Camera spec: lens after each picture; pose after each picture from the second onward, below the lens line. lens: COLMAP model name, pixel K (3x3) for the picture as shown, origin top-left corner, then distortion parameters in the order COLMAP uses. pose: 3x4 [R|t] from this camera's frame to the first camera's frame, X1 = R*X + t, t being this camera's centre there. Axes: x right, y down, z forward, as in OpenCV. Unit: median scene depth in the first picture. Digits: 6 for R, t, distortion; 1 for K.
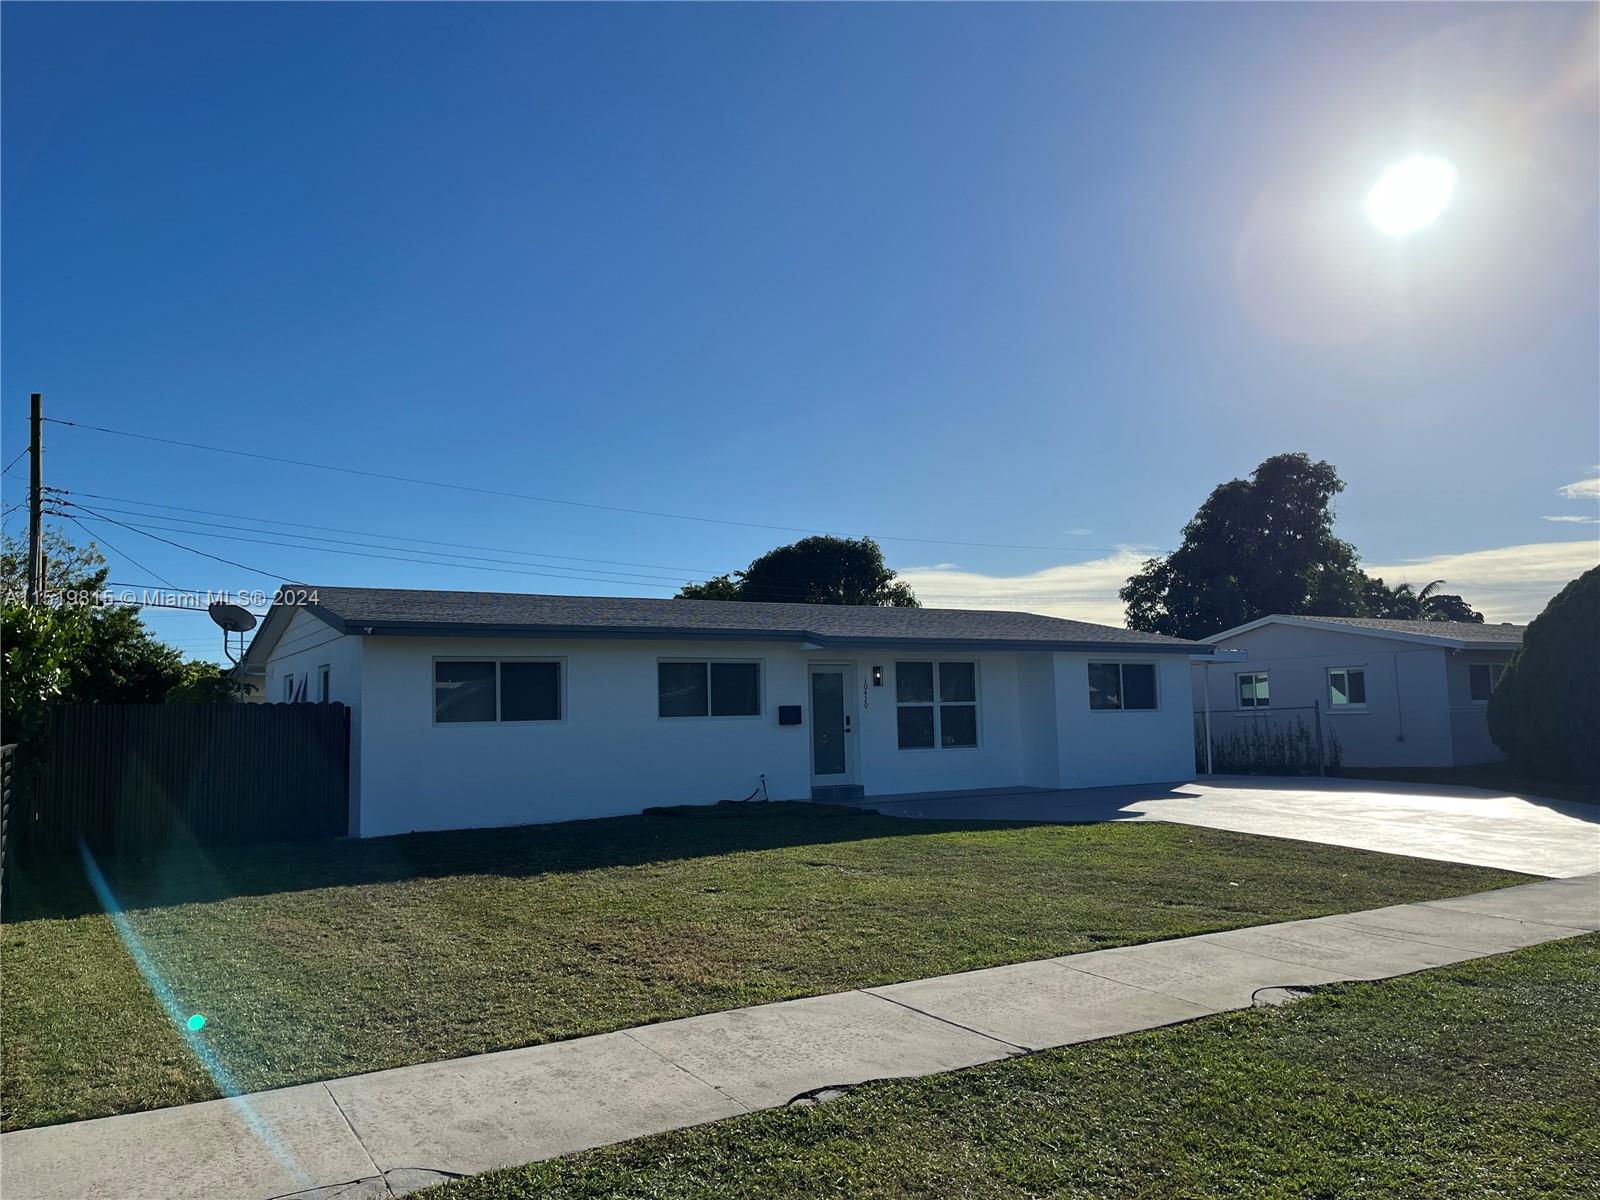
lens RADIAL K [[1190.3, 0, 808.1], [0, 1190.3, 603.5], [0, 0, 1]] dist [0.057504, -0.061490]
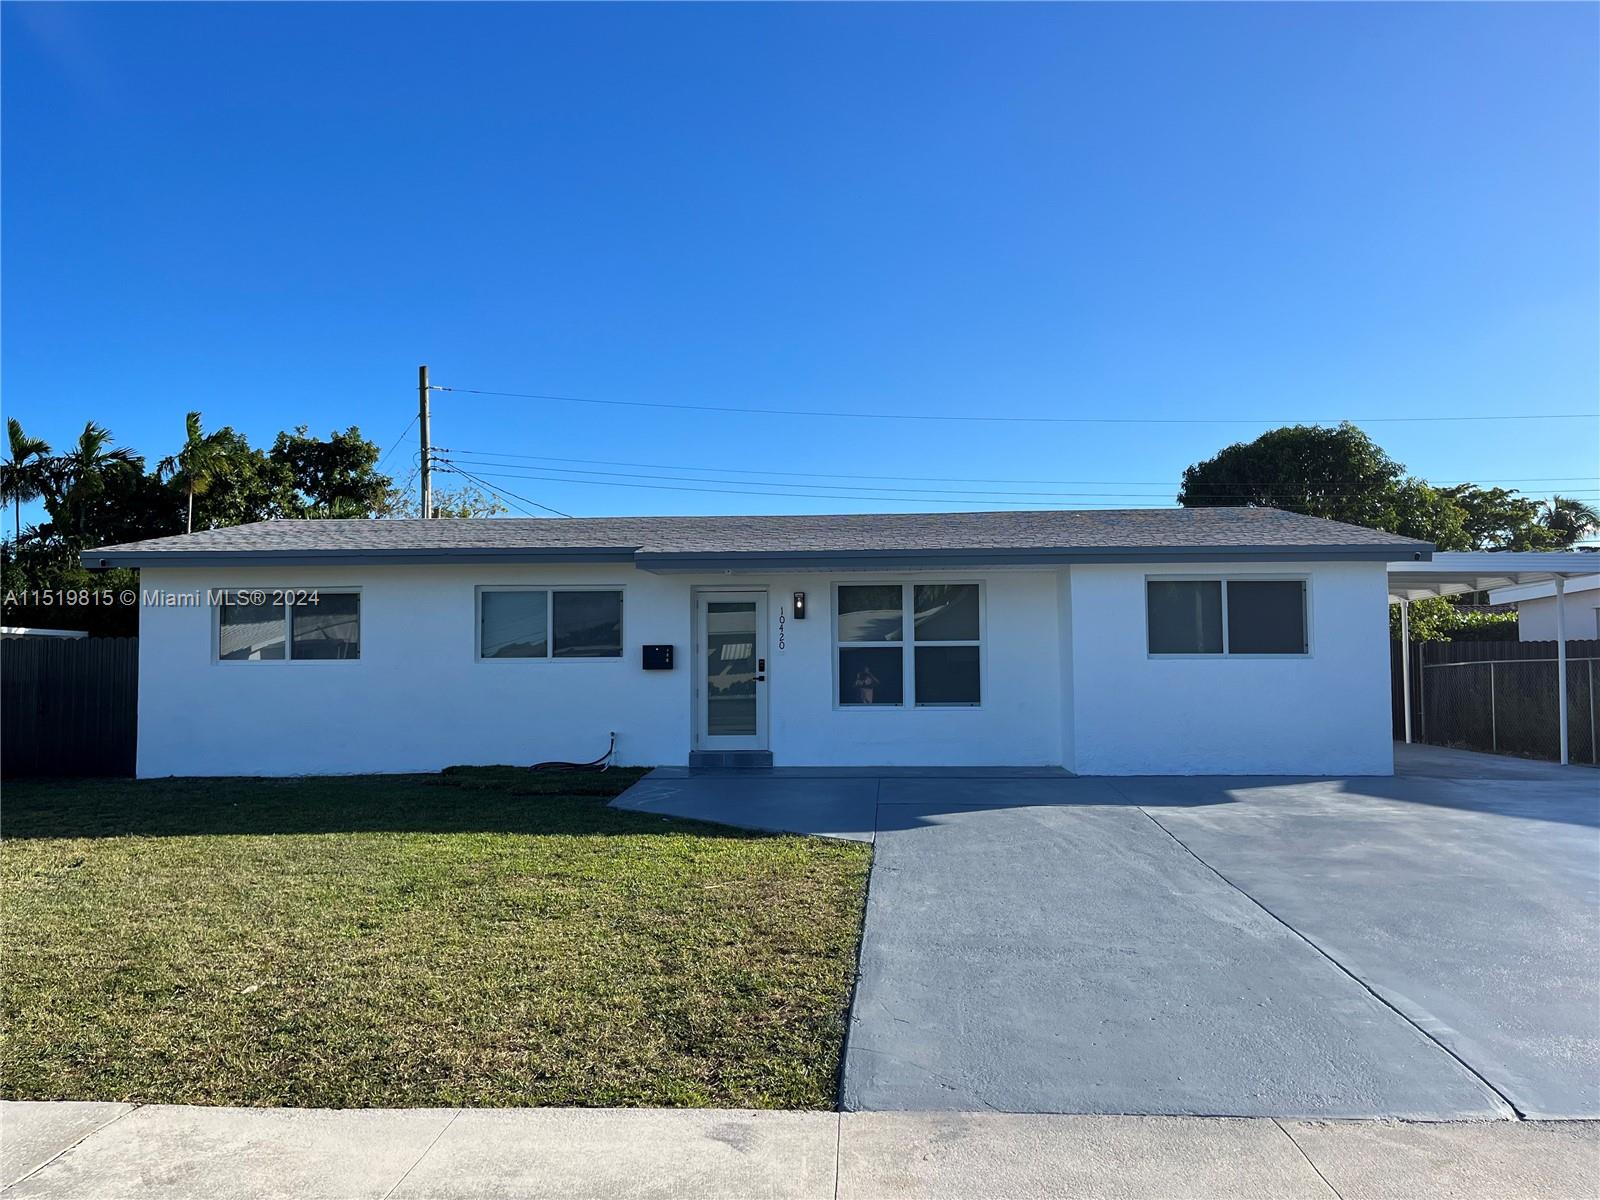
lens RADIAL K [[1190.3, 0, 800.9], [0, 1190.3, 601.1], [0, 0, 1]] dist [0.057504, -0.061490]
pose [[0.822275, -0.012354, -0.568956, 0.458626], [0.043248, 0.998230, 0.040829, 0.027647], [0.567445, -0.058179, 0.821353, 0.386375]]
